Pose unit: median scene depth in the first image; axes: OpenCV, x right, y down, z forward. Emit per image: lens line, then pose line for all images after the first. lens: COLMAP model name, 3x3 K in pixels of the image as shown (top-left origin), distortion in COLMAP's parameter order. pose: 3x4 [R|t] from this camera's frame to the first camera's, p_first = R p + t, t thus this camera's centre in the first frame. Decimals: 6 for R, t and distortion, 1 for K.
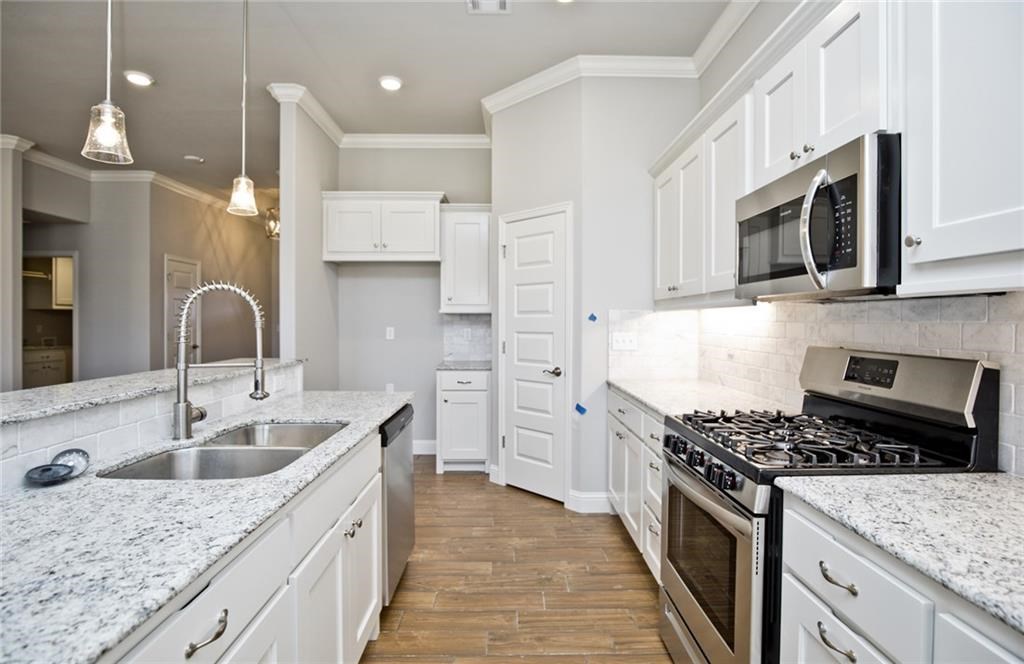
lens RADIAL K [[502.5, 0, 516.6], [0, 502.5, 325.1], [0, 0, 1]] dist [-0.025136, 0.001224]
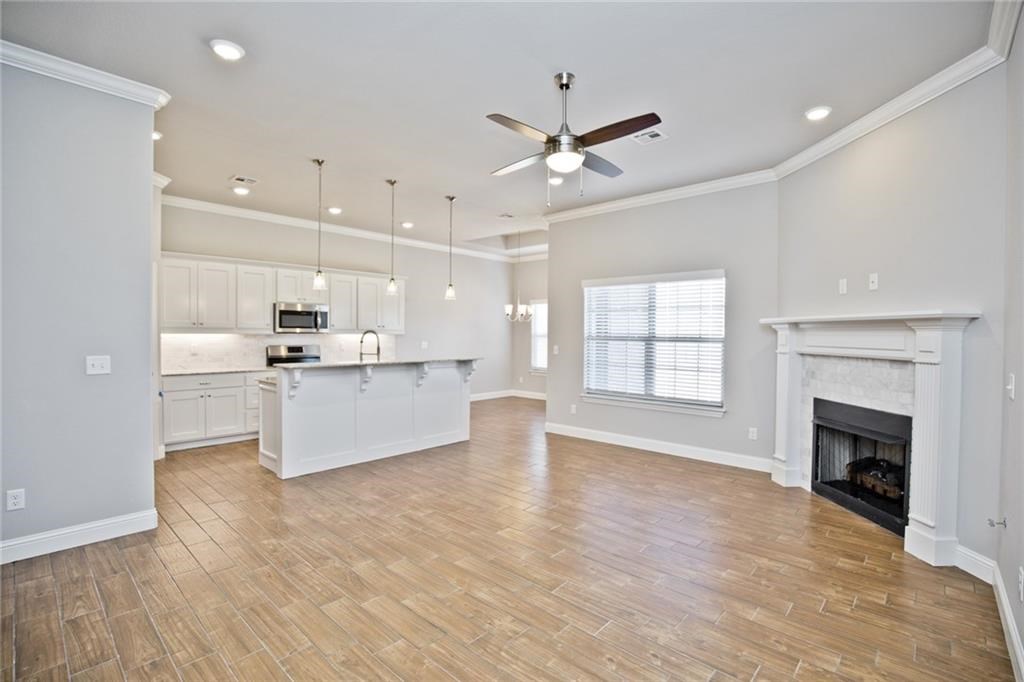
lens RADIAL K [[470.4, 0, 519.3], [0, 470.4, 341.6], [0, 0, 1]] dist [-0.028541, 0.000206]
pose [[-0.726747, -0.020282, 0.686606, -1.736379], [-0.004757, 0.999689, 0.024495, -0.043730], [-0.686889, 0.014536, -0.726617, 1.291455]]
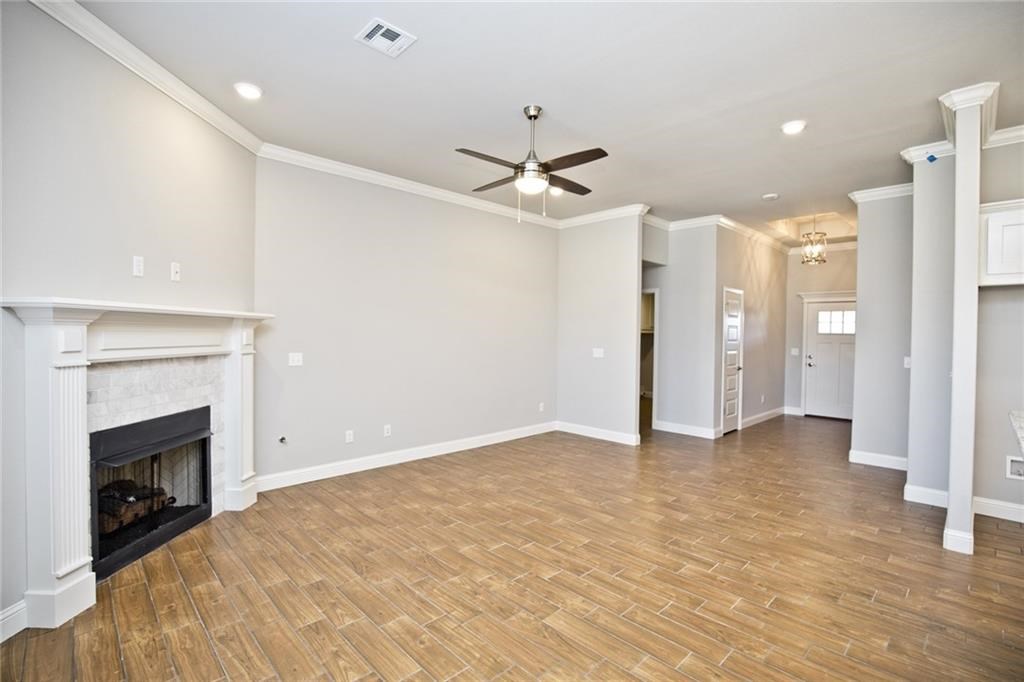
lens RADIAL K [[470.4, 0, 519.3], [0, 470.4, 341.6], [0, 0, 1]] dist [-0.028541, 0.000206]
pose [[0.683388, 0.017675, -0.729842, -0.456877], [-0.015970, 0.999830, 0.009260, -0.036391], [0.729881, 0.005327, 0.683553, -0.126697]]
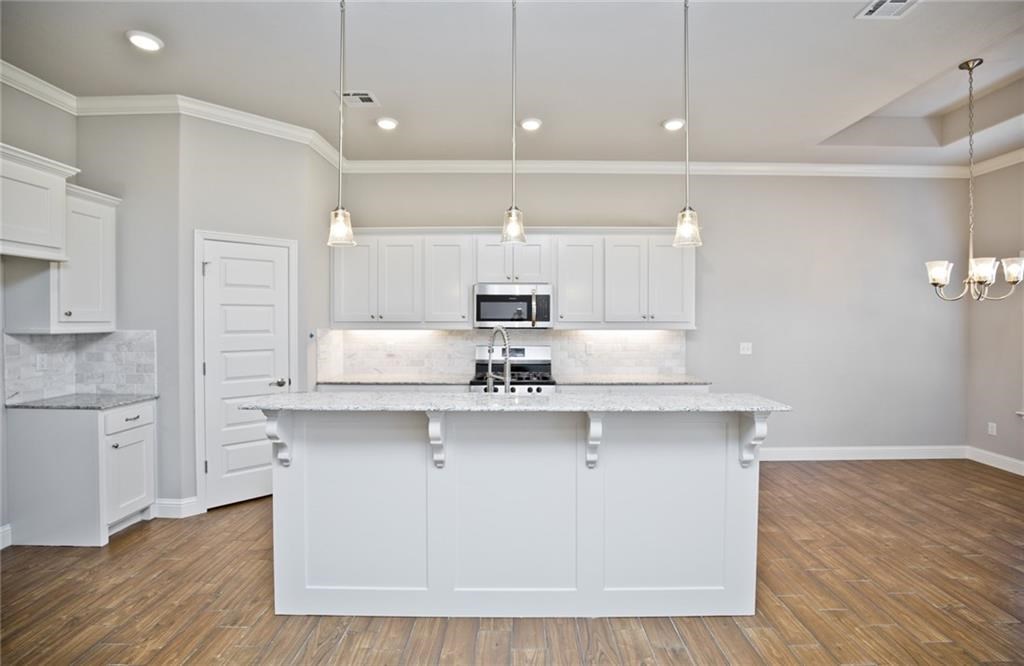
lens RADIAL K [[470.8, 0, 518.4], [0, 470.8, 325.8], [0, 0, 1]] dist [-0.027046, 0.001408]
pose [[0.024339, -0.015394, 0.999585, -1.039051], [0.007111, 0.999859, 0.015225, -0.054241], [-0.999678, 0.006737, 0.024445, 0.439013]]
